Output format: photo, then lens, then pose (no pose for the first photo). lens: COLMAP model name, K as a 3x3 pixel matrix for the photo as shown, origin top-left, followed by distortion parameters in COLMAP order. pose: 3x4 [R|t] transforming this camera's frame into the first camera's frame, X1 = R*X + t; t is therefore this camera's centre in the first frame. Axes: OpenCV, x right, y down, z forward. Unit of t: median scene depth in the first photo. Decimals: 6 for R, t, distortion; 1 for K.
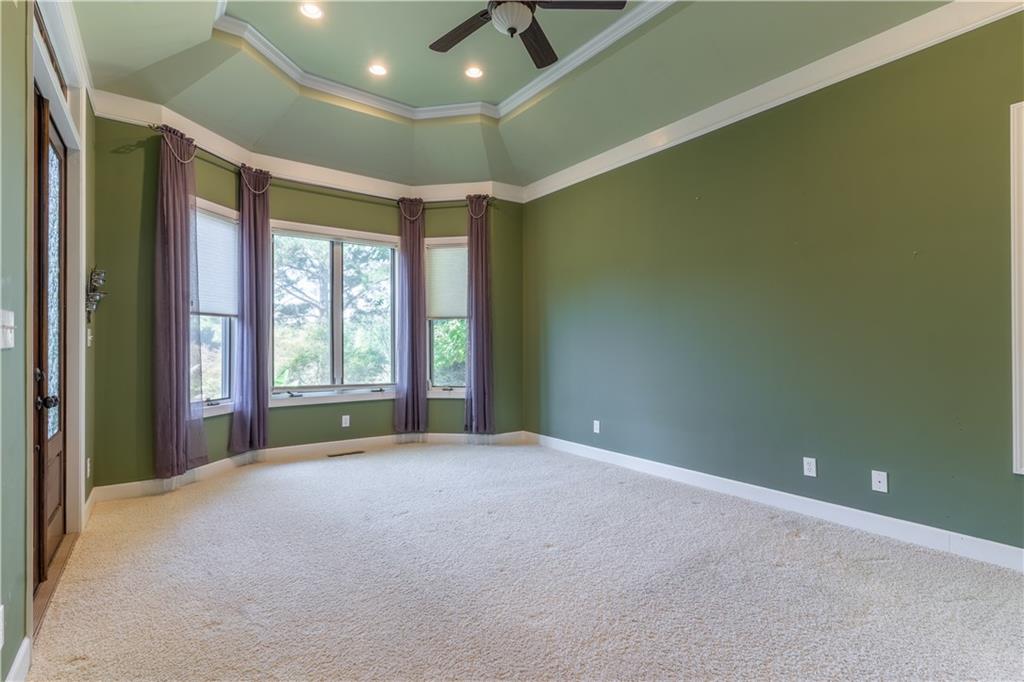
lens RADIAL K [[491.3, 0, 508.0], [0, 491.3, 340.4], [0, 0, 1]] dist [-0.001376, 0.001744]
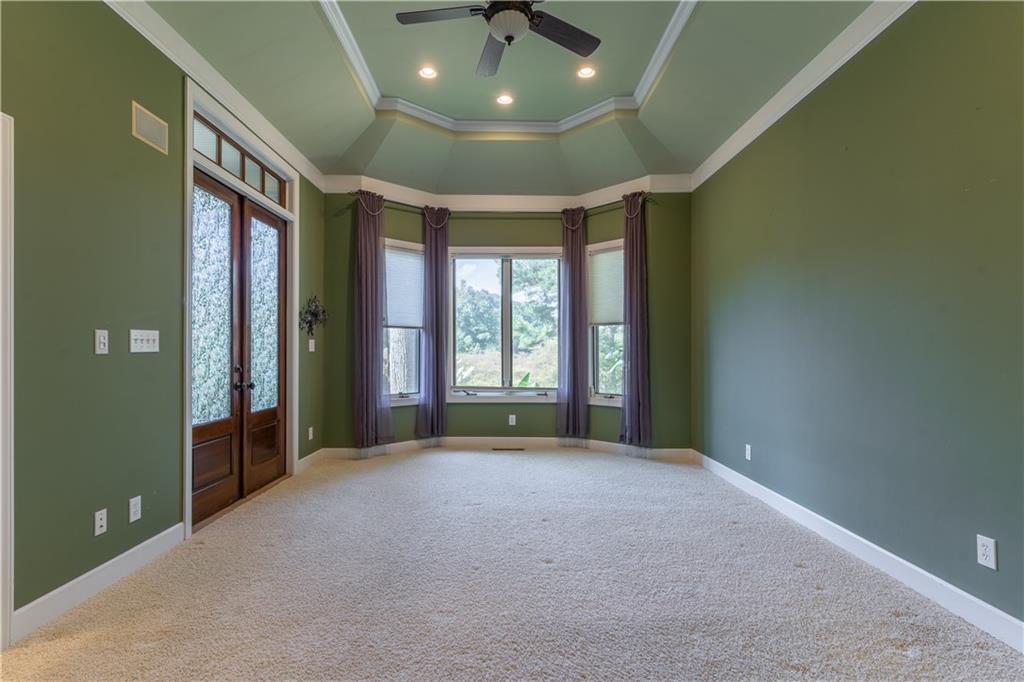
lens RADIAL K [[491.3, 0, 503.9], [0, 491.3, 346.0], [0, 0, 1]] dist [-0.001376, 0.001744]
pose [[0.809027, -0.003399, -0.587761, 0.344989], [0.002159, 0.999994, -0.002811, 0.000698], [0.587767, 0.001005, 0.809029, 0.104958]]
